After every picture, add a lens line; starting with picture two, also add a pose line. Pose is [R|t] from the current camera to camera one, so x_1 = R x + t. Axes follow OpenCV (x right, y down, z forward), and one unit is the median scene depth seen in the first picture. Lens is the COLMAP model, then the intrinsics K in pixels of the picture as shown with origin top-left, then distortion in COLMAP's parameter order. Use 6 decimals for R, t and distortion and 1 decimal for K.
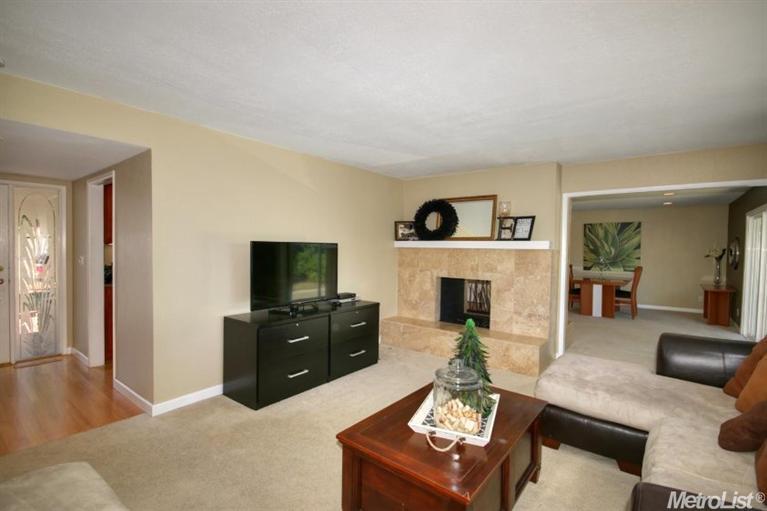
lens RADIAL K [[370.5, 0, 379.7], [0, 370.5, 258.1], [0, 0, 1]] dist [0.009246, -0.006999]
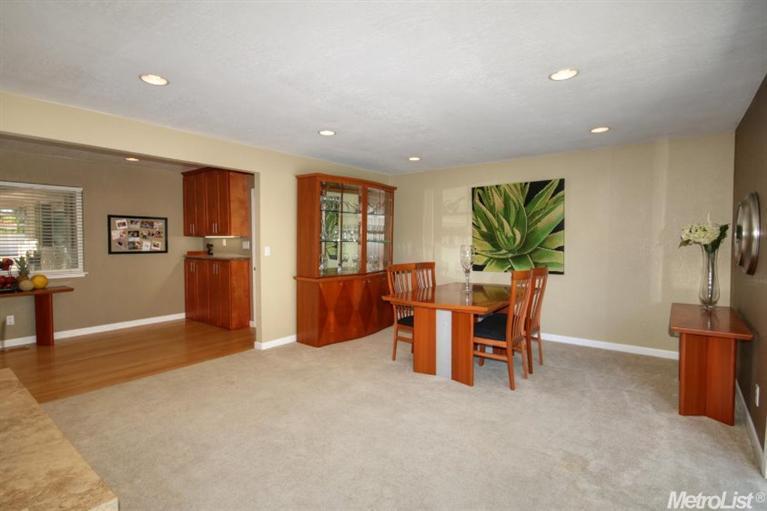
lens RADIAL K [[370.5, 0, 381.5], [0, 370.5, 253.1], [0, 0, 1]] dist [0.009246, -0.006999]
pose [[0.999919, -0.011590, 0.005236, 0.772952], [0.011553, 0.999909, 0.007021, 0.000546], [-0.005317, -0.006959, 0.999962, 0.836274]]
